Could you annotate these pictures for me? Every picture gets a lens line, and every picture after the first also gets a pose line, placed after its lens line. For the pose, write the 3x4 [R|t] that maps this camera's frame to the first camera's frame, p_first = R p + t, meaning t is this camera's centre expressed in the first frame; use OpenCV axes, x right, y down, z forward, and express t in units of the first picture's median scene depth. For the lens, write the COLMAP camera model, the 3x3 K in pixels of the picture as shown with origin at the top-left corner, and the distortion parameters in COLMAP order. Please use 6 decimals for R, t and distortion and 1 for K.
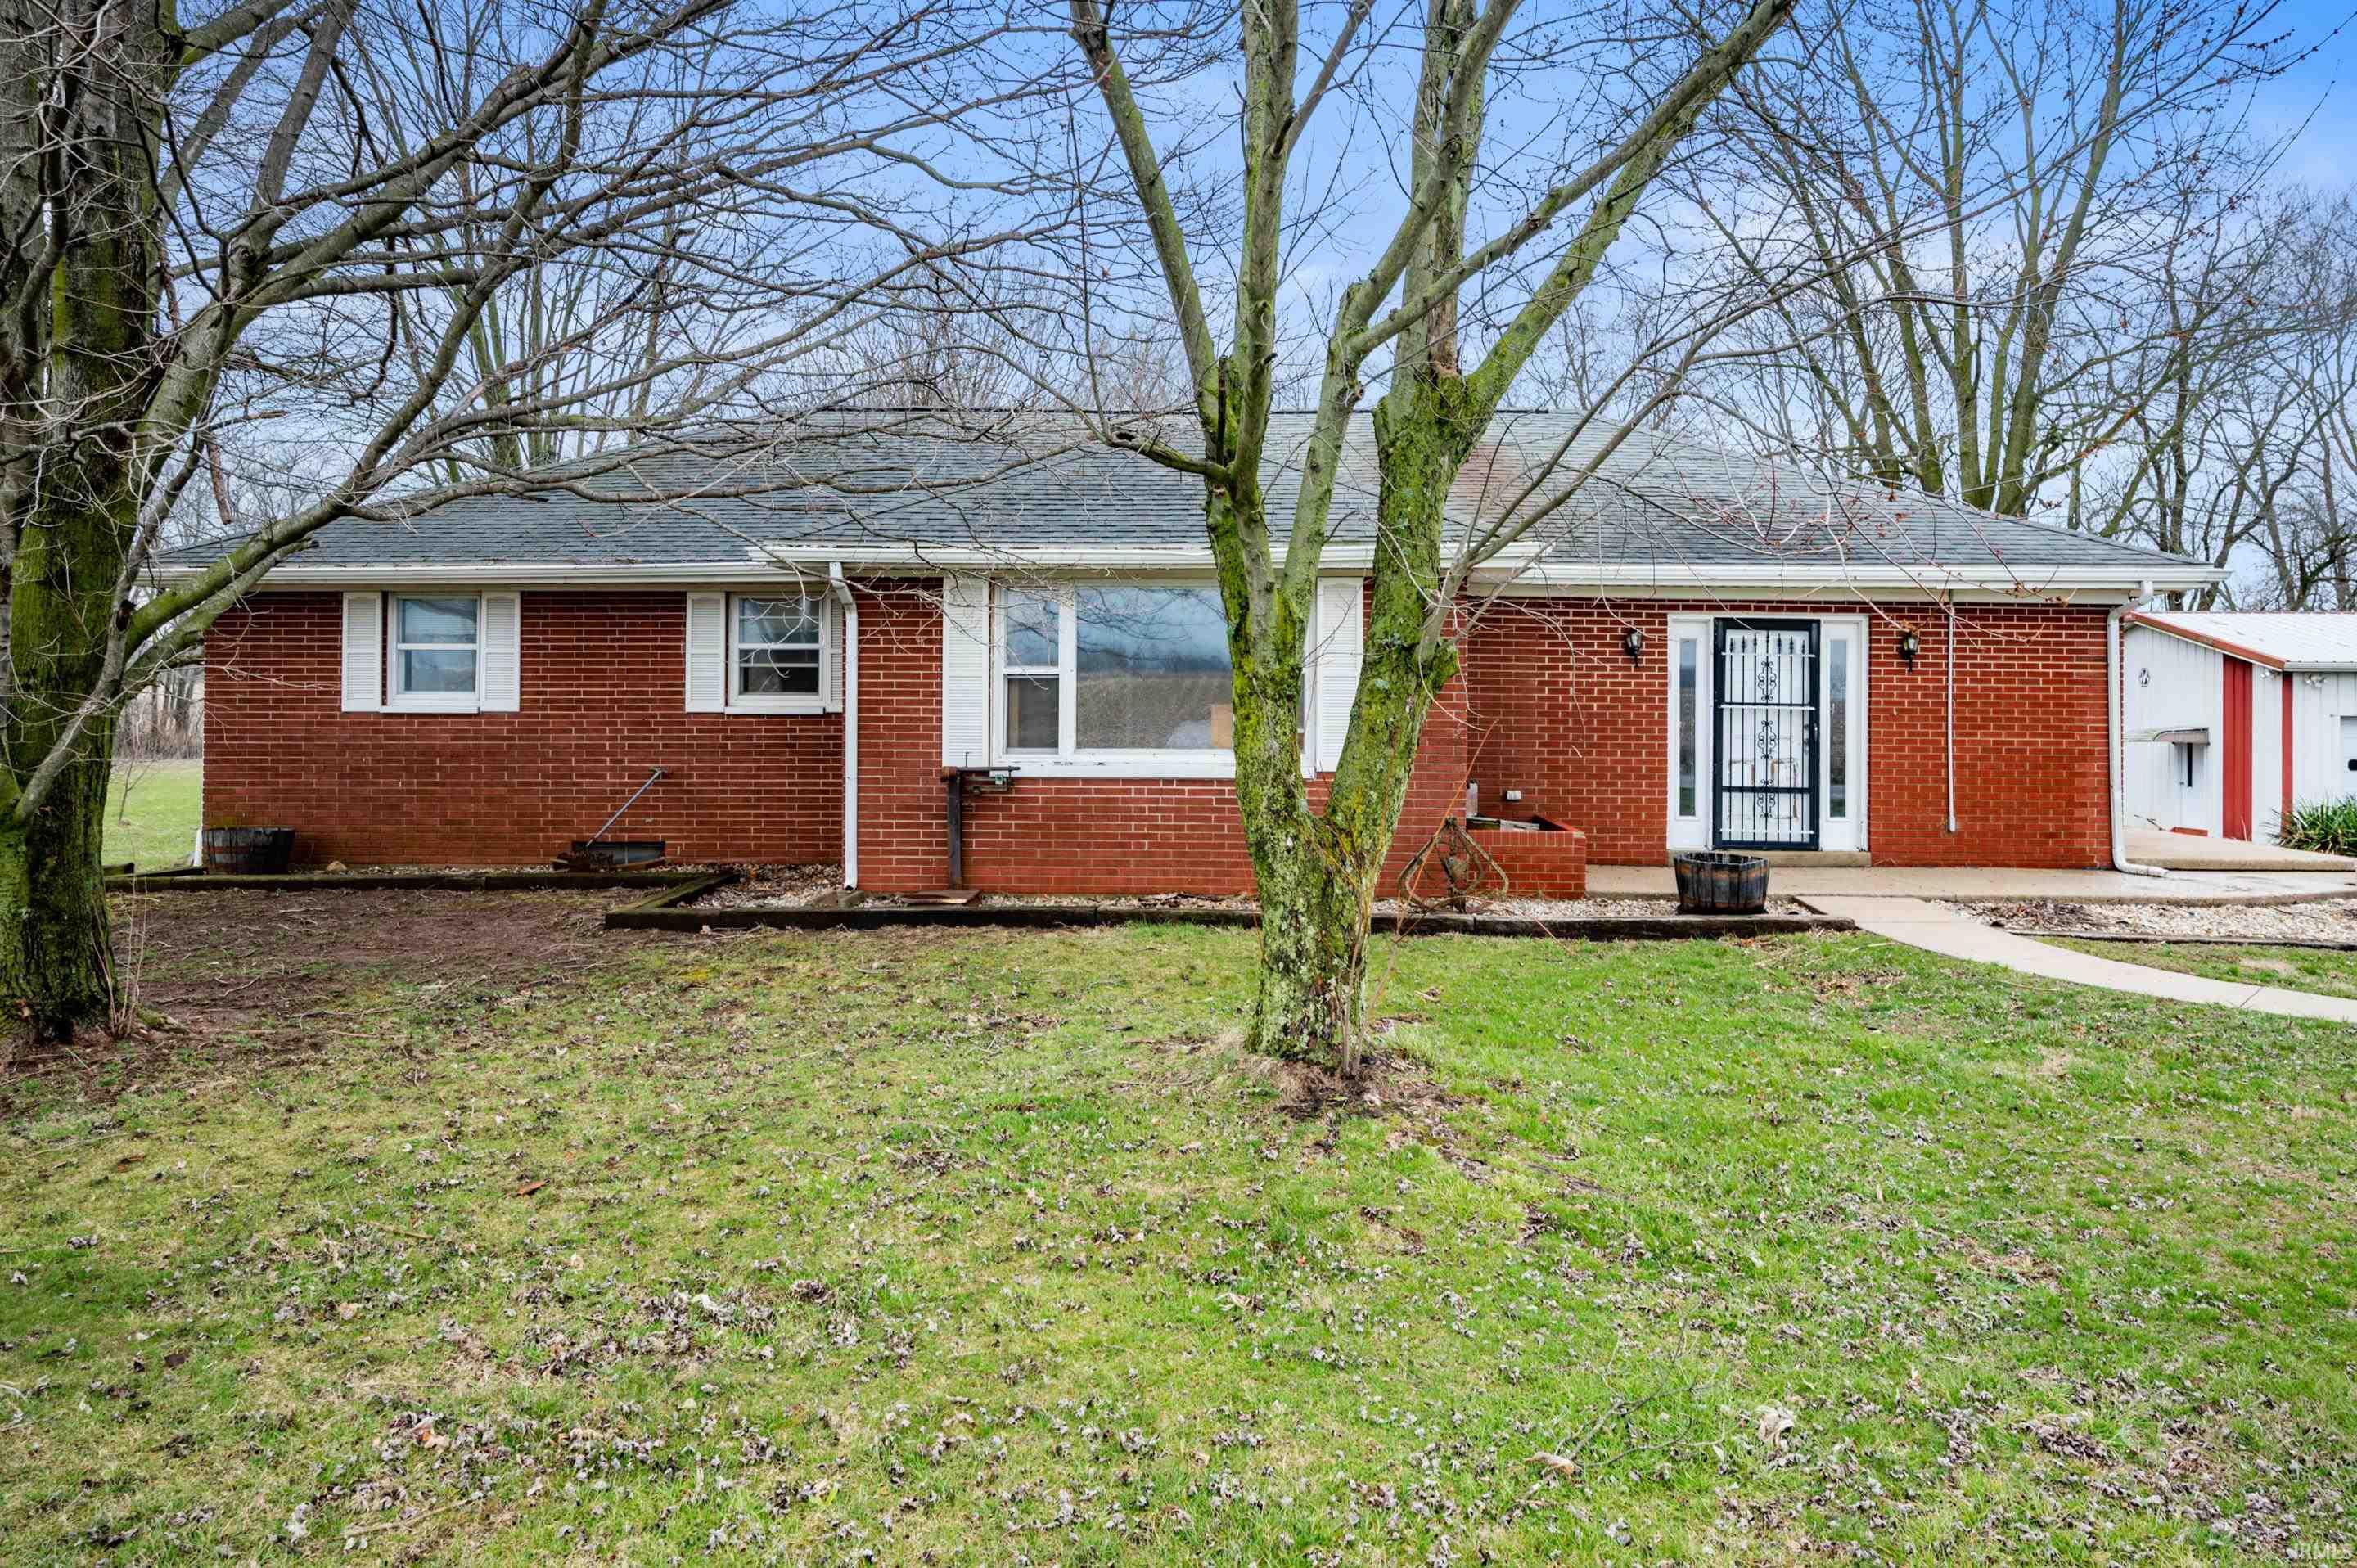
lens RADIAL K [[1395.1, 0, 1178.5], [0, 1395.1, 716.6], [0, 0, 1]] dist [0.003837, 0.000408]
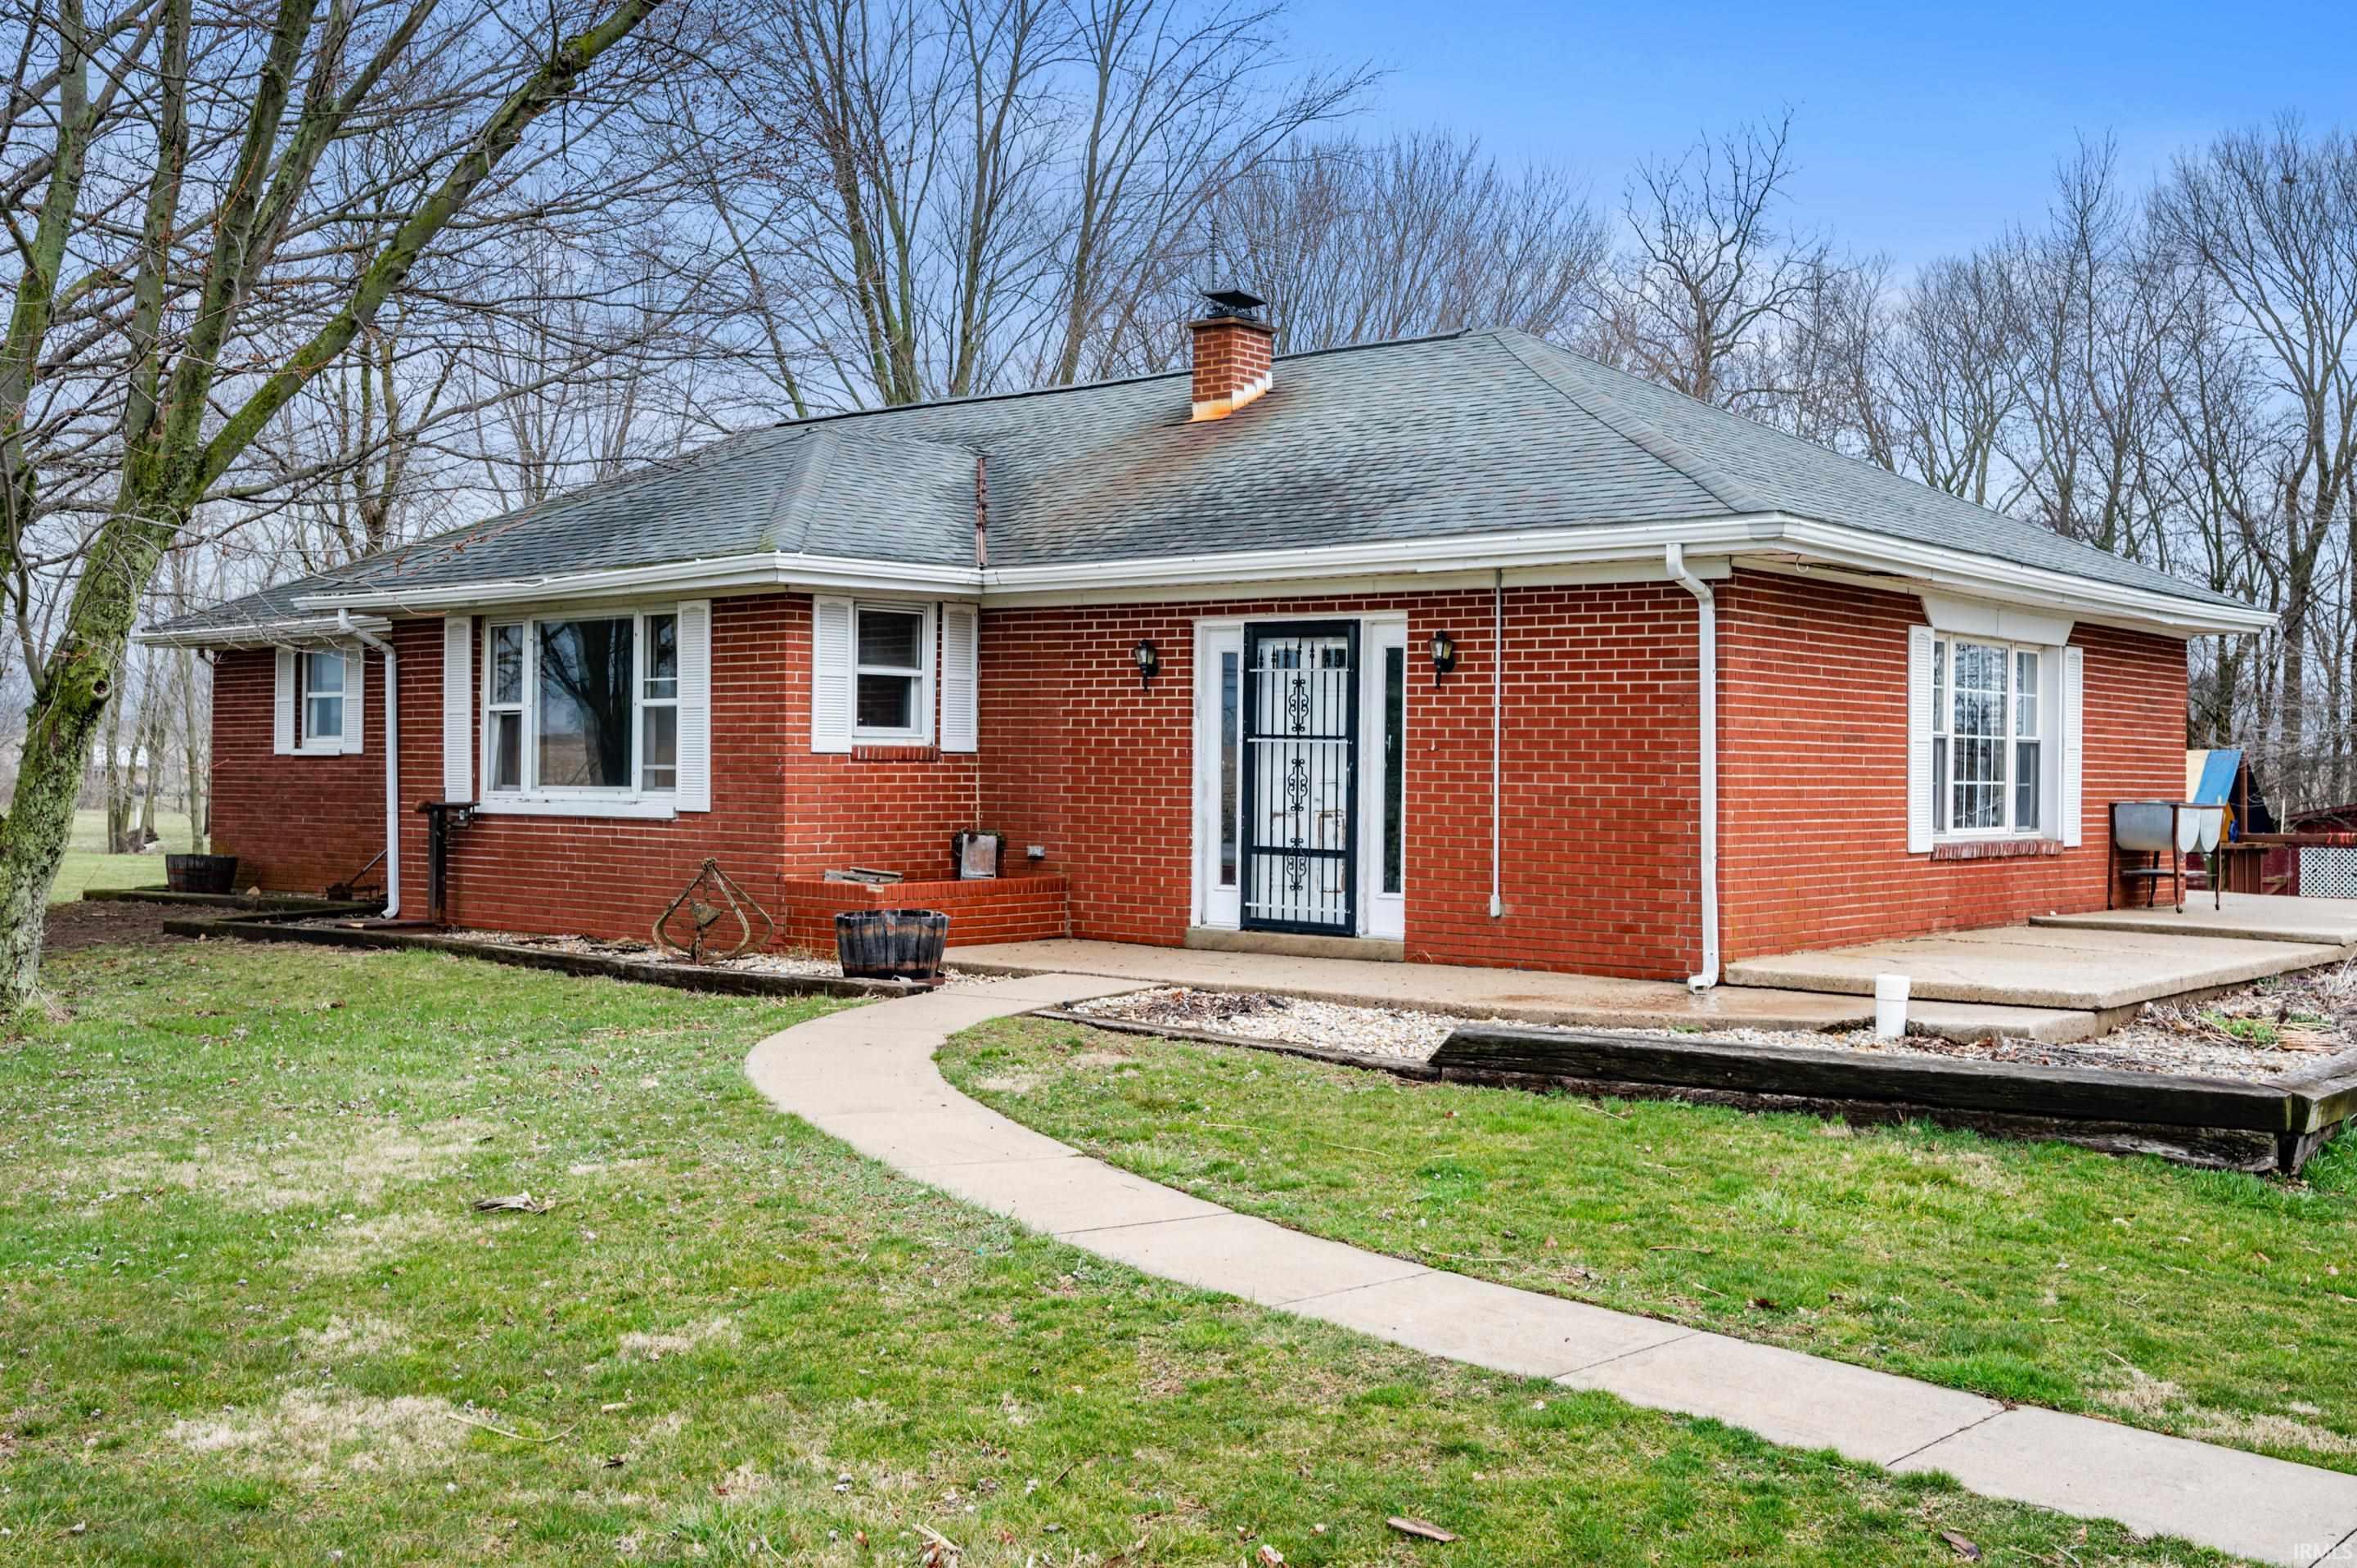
lens RADIAL K [[2333.7, 0, 1179.4], [0, 2333.7, 783.5], [0, 0, 1]] dist [0.017856, 0.000000]
pose [[0.781552, 0.004112, -0.623826, 1.147387], [-0.004856, 0.999988, 0.000507, 0.015701], [0.623821, 0.002633, 0.781563, -0.010134]]
